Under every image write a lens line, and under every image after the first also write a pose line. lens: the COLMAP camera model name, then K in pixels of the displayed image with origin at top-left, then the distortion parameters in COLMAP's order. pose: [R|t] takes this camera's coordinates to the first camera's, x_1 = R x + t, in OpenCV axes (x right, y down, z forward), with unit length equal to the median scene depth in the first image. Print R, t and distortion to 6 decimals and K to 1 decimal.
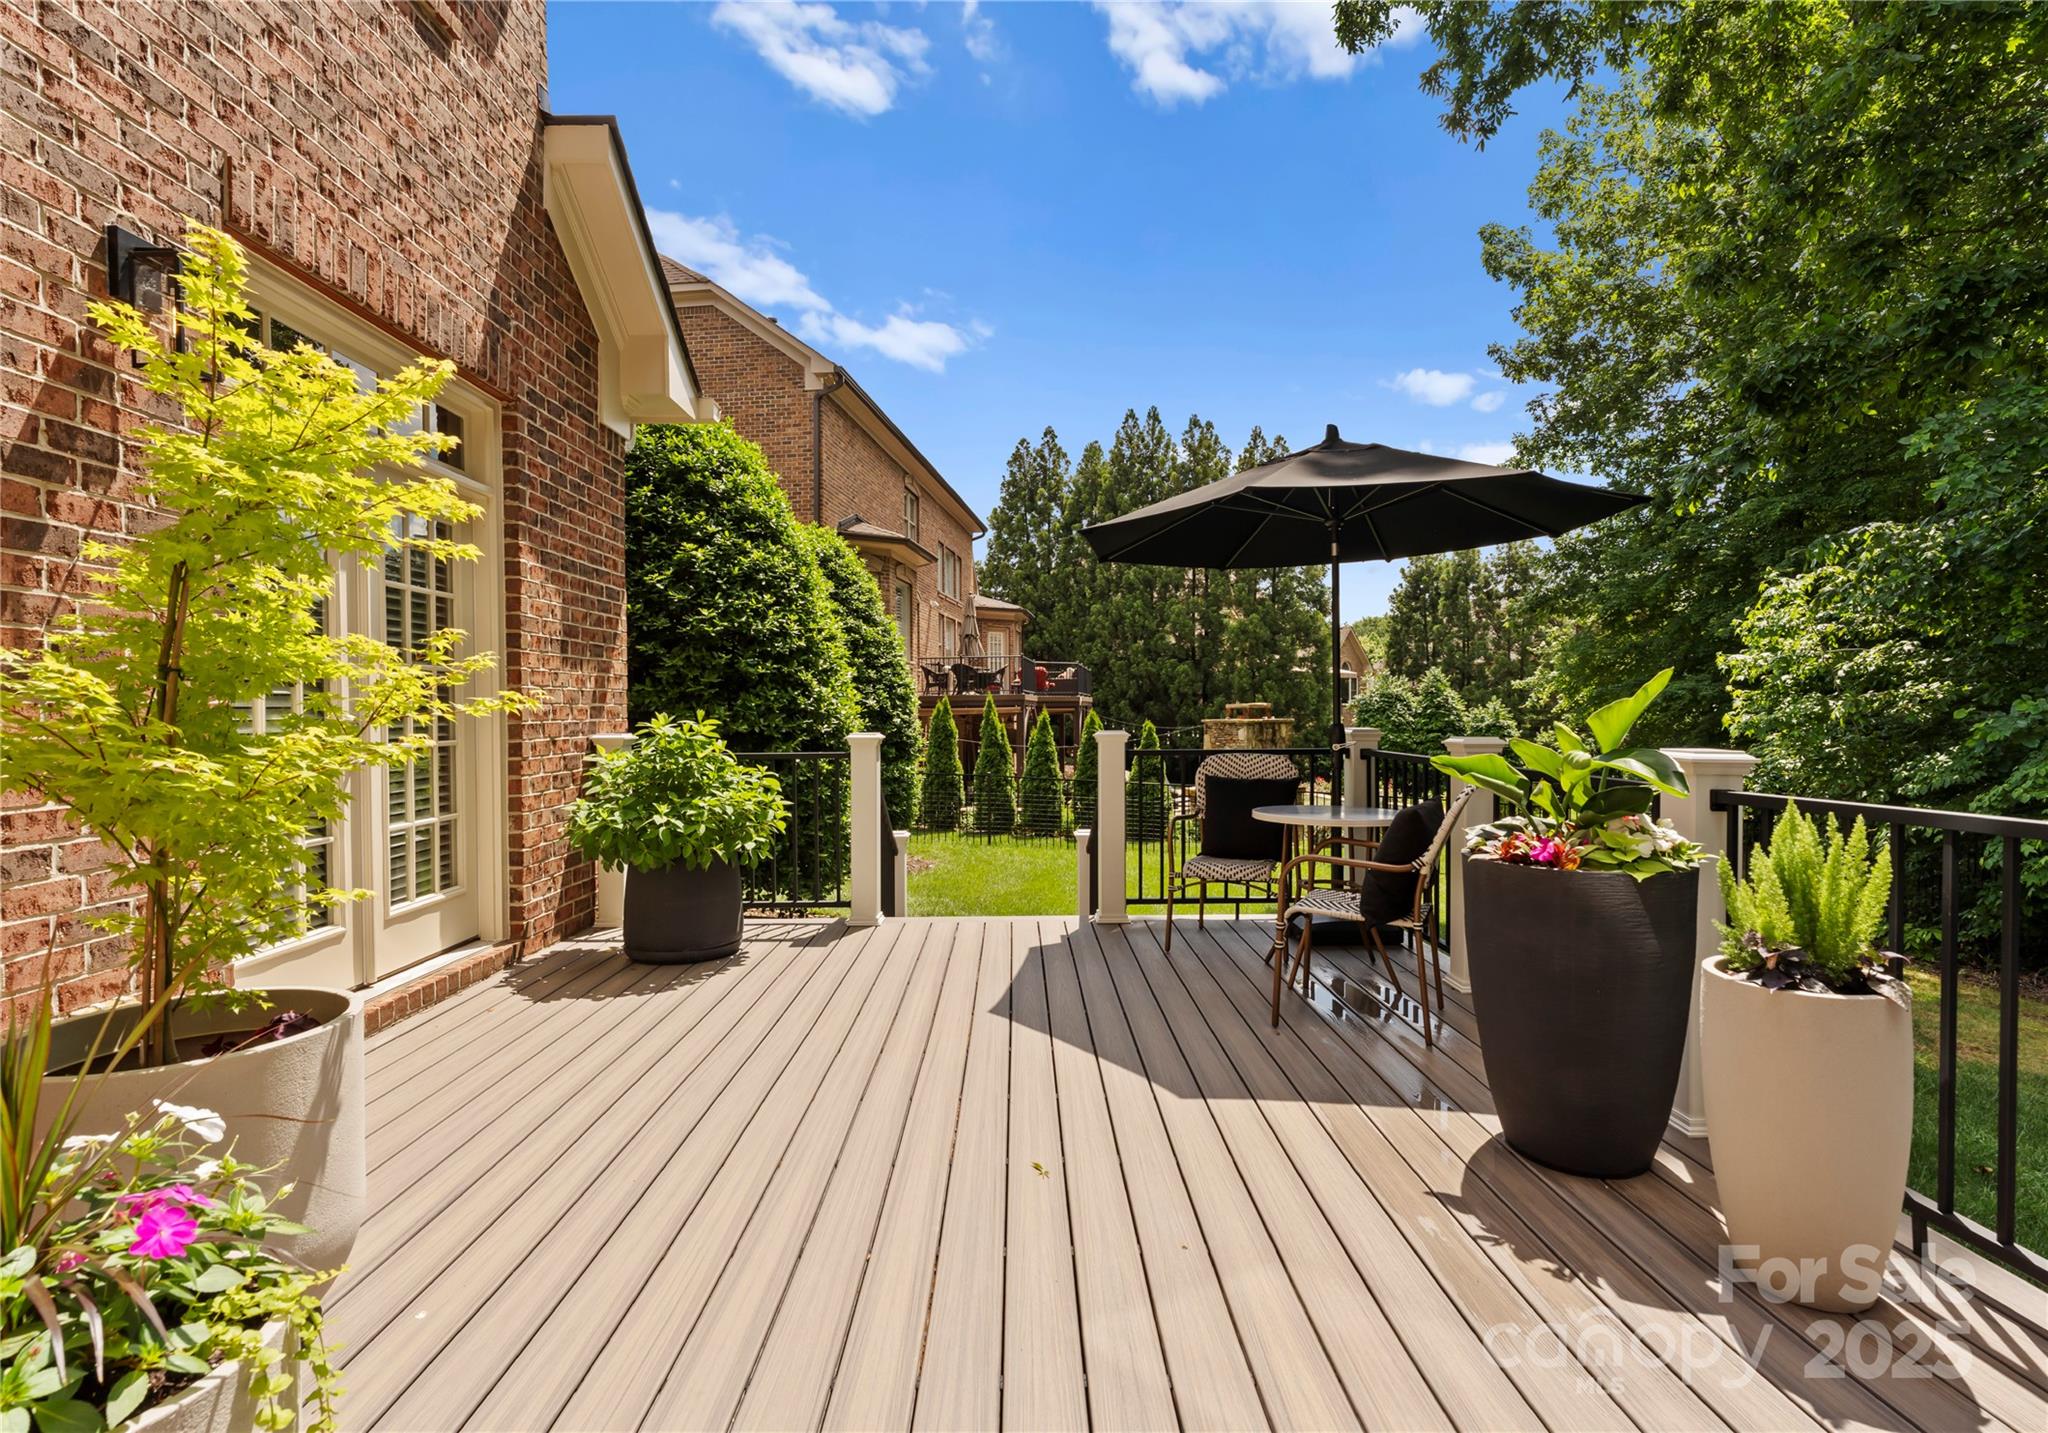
lens RADIAL K [[978.9, 0, 1044.4], [0, 978.9, 719.0], [0, 0, 1]] dist [-0.027487, -0.000151]
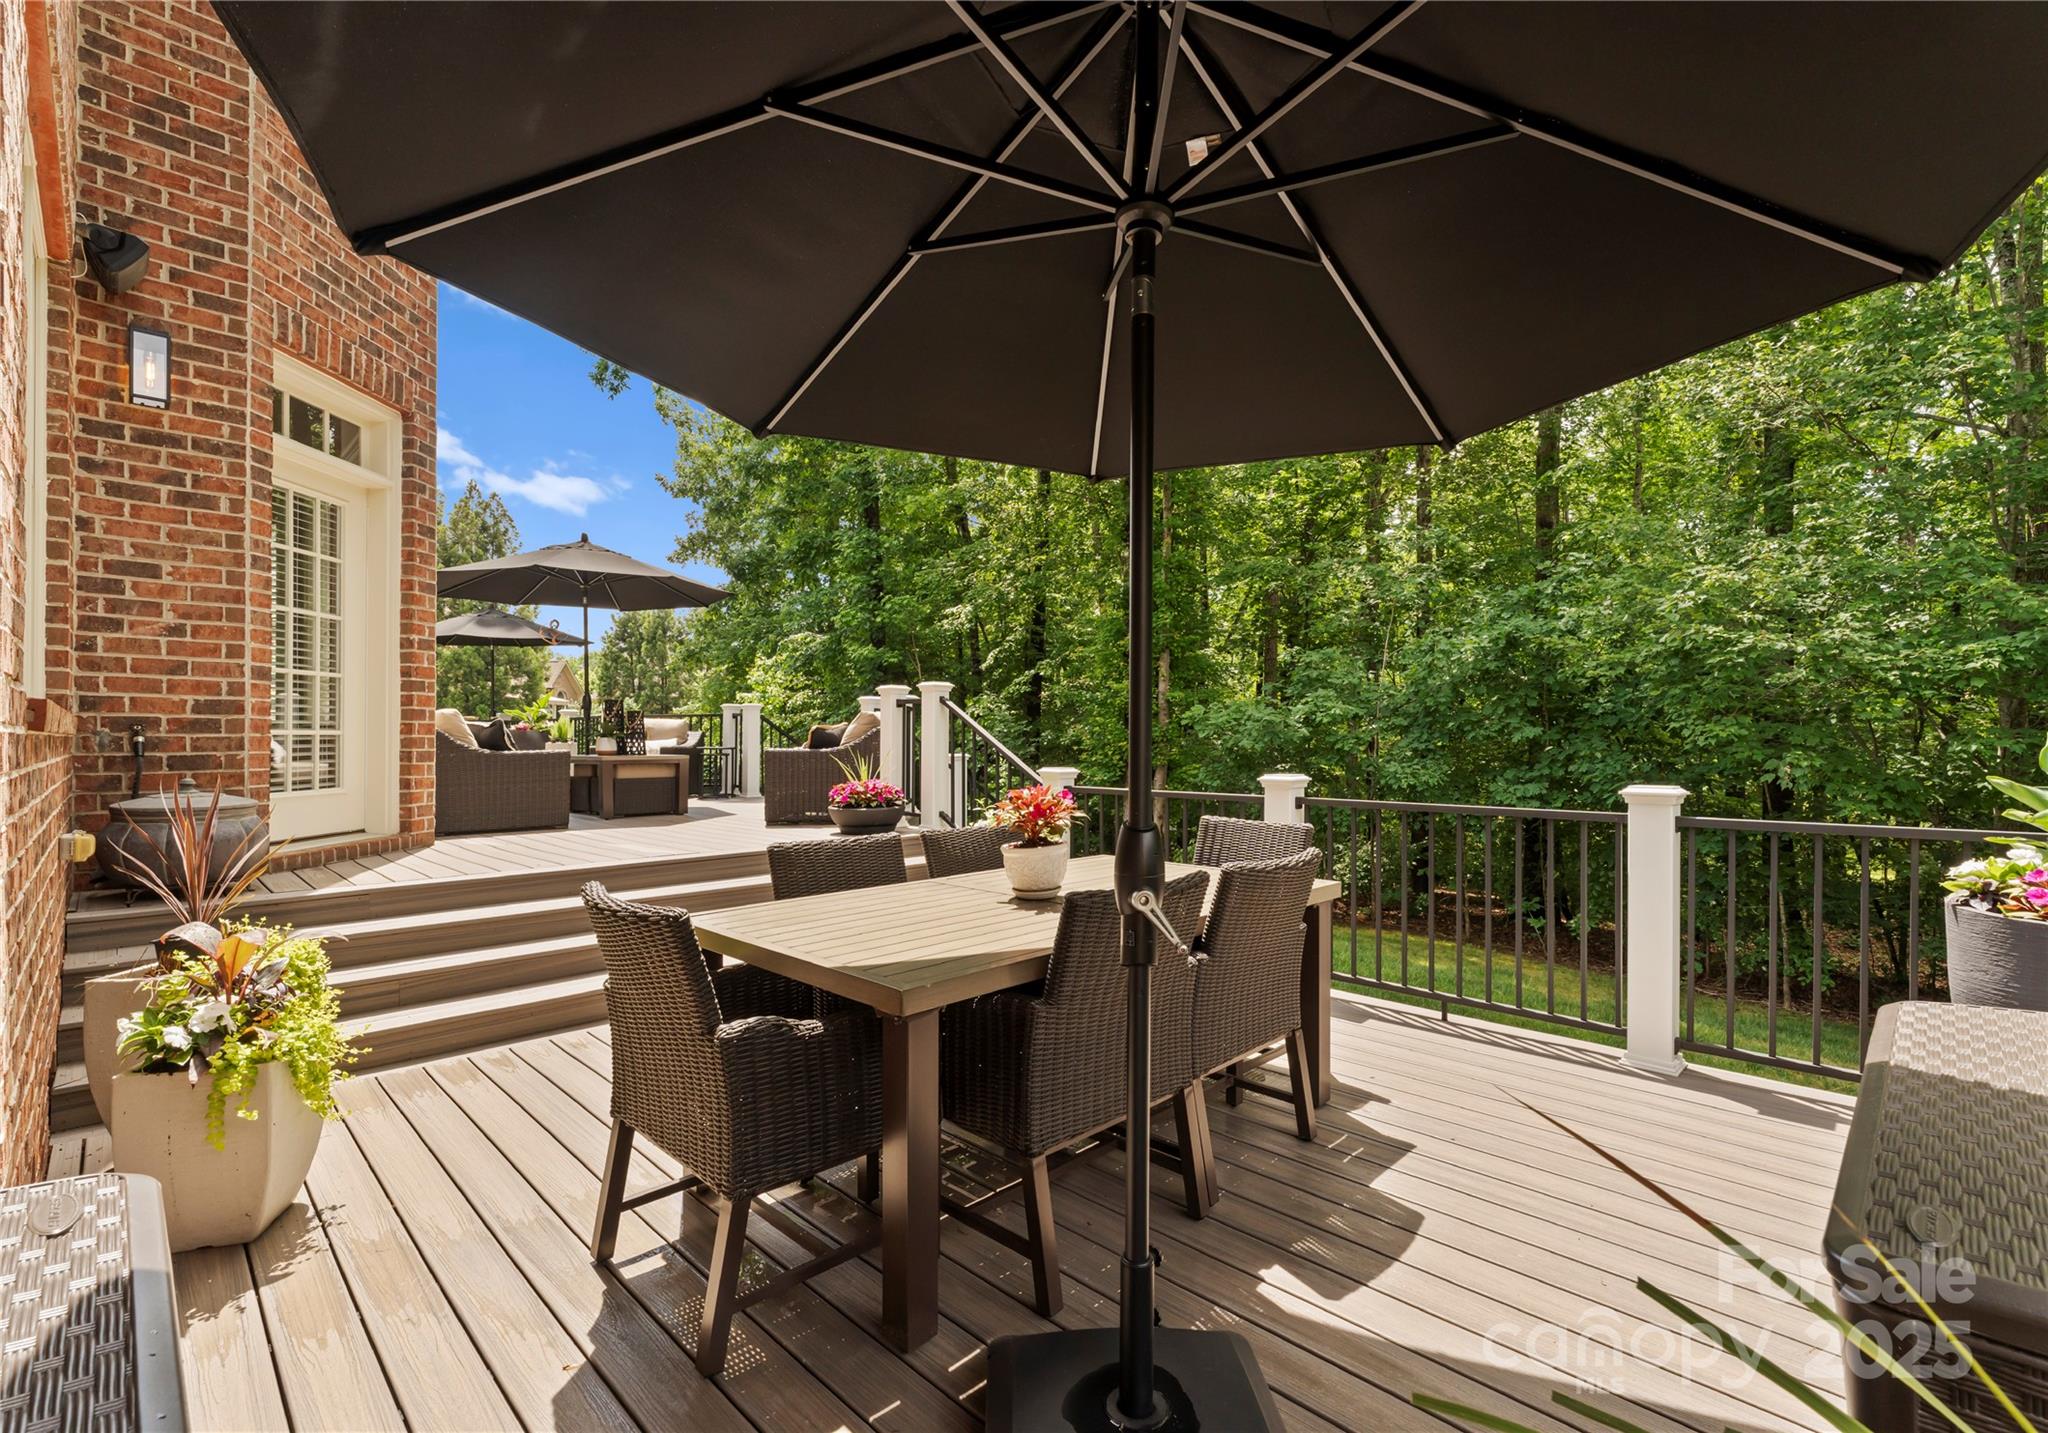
lens RADIAL K [[916.2, 0, 1031.7], [0, 916.2, 733.4], [0, 0, 1]] dist [-0.001418, -0.000046]
pose [[0.726072, 0.008604, 0.687564, -0.140285], [0.002812, 0.999876, -0.015481, 0.045028], [-0.687612, 0.013174, 0.725958, -0.767990]]
